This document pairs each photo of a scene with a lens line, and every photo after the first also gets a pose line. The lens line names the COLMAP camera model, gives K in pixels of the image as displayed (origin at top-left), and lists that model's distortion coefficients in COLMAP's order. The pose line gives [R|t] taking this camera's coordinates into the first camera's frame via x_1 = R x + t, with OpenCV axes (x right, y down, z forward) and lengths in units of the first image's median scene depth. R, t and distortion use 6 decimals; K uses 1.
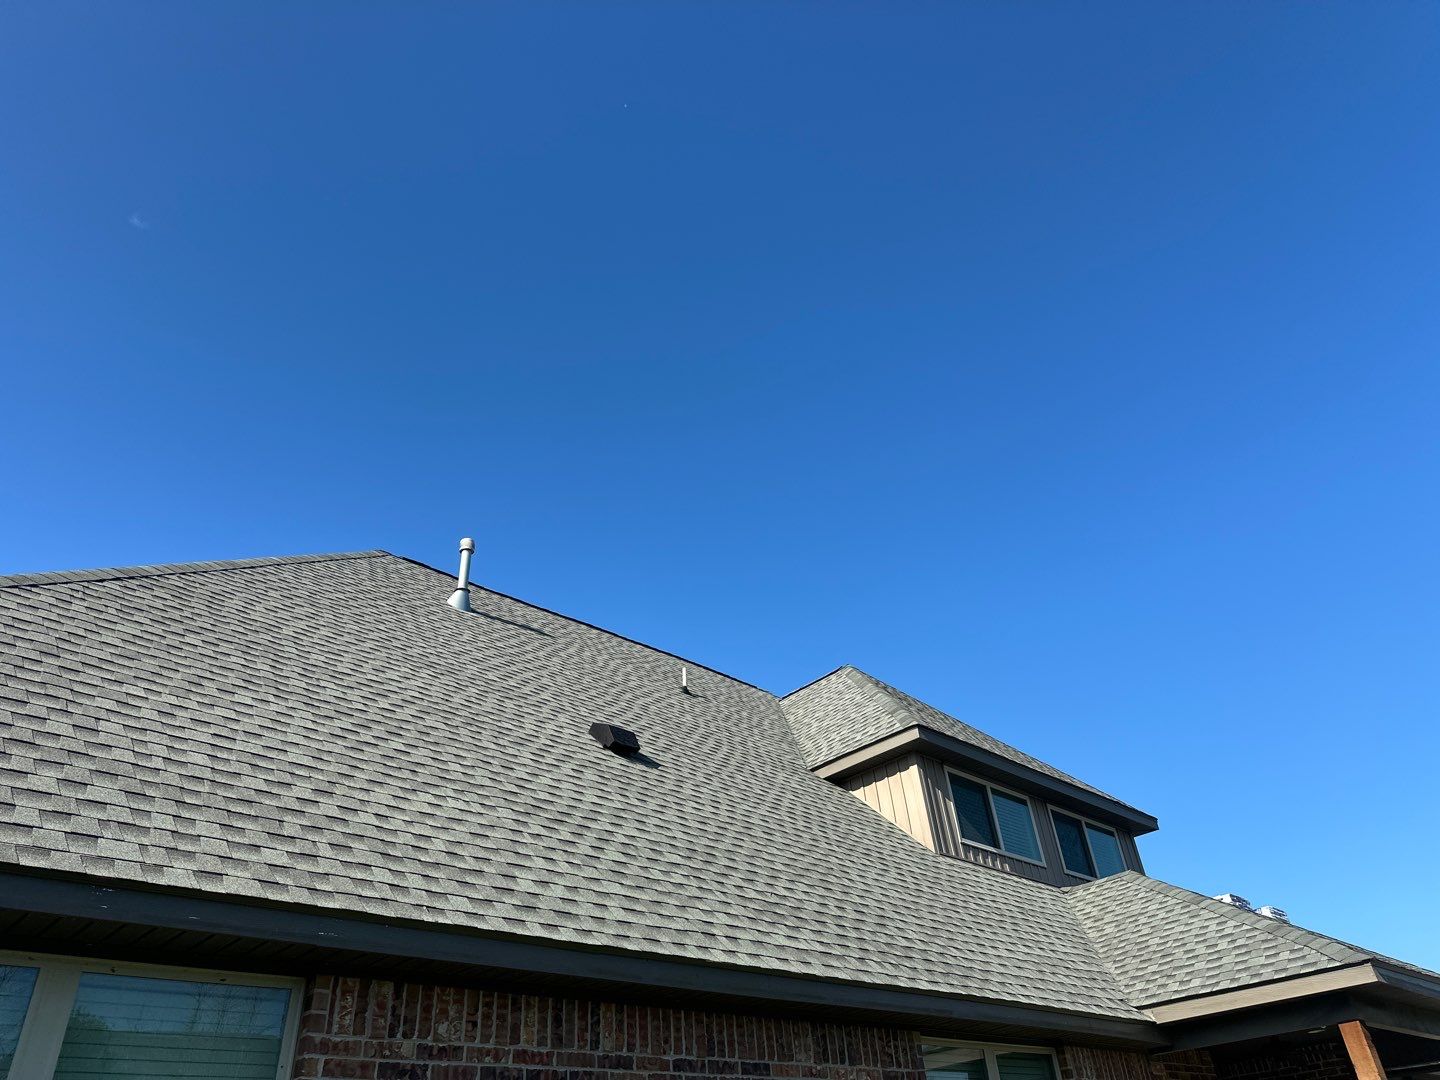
lens RADIAL K [[1026.6, 0, 720.0], [0, 1026.6, 540.0], [0, 0, 1]] dist [0.104319, -0.112776]
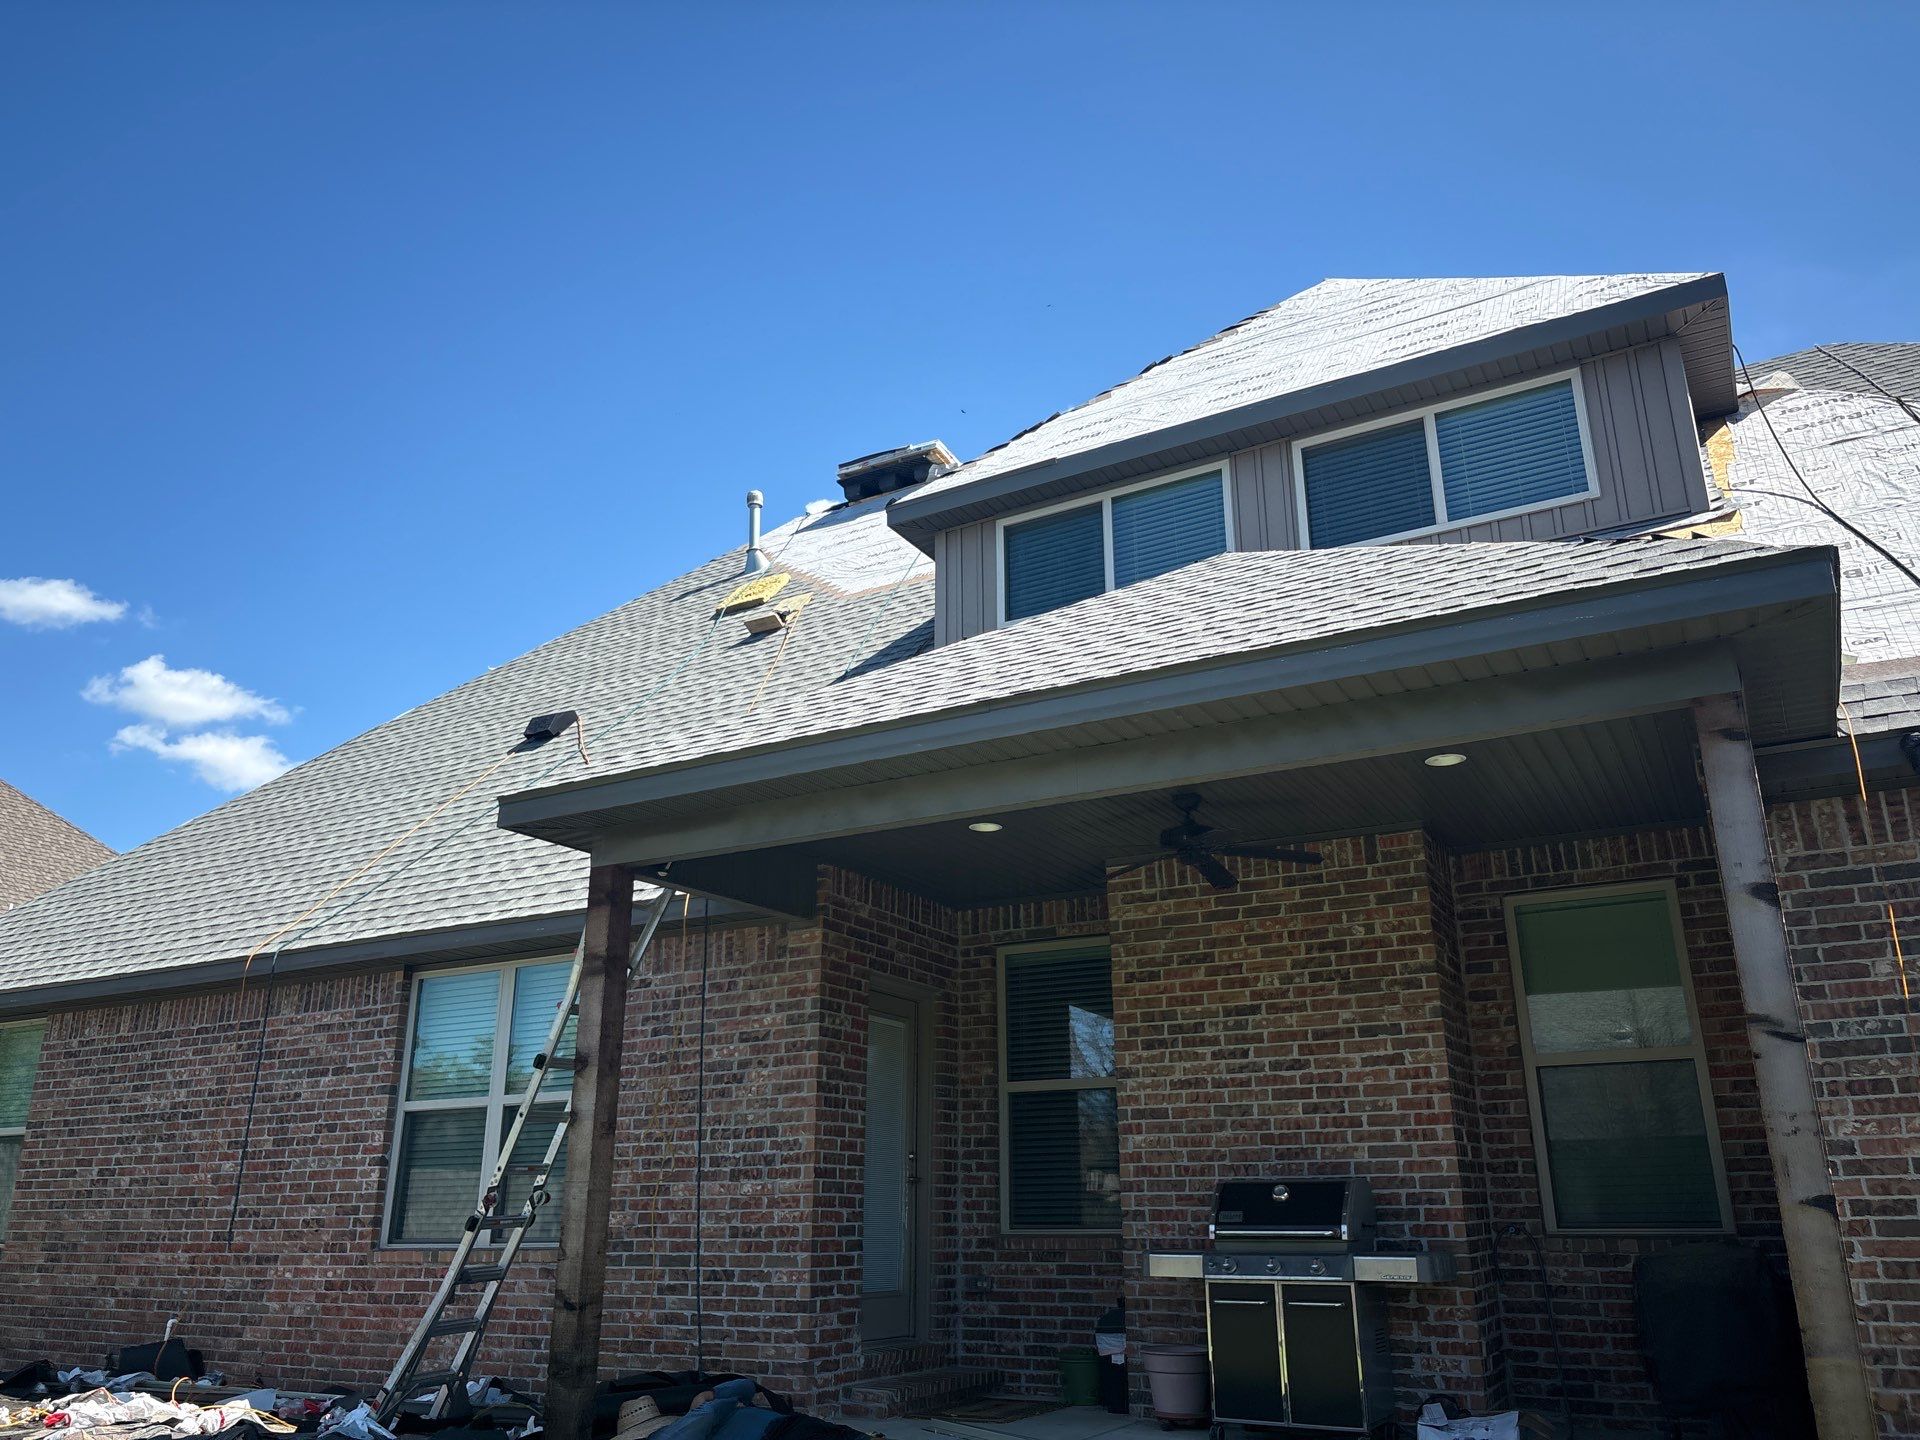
lens RADIAL K [[1368.8, 0, 960.0], [0, 1368.8, 720.0], [0, 0, 1]] dist [0.104319, -0.112776]
pose [[0.309311, -0.241874, -0.919687, 2.138621], [0.528697, 0.847611, -0.045106, 0.762586], [0.790447, -0.472284, 0.390053, 1.247295]]
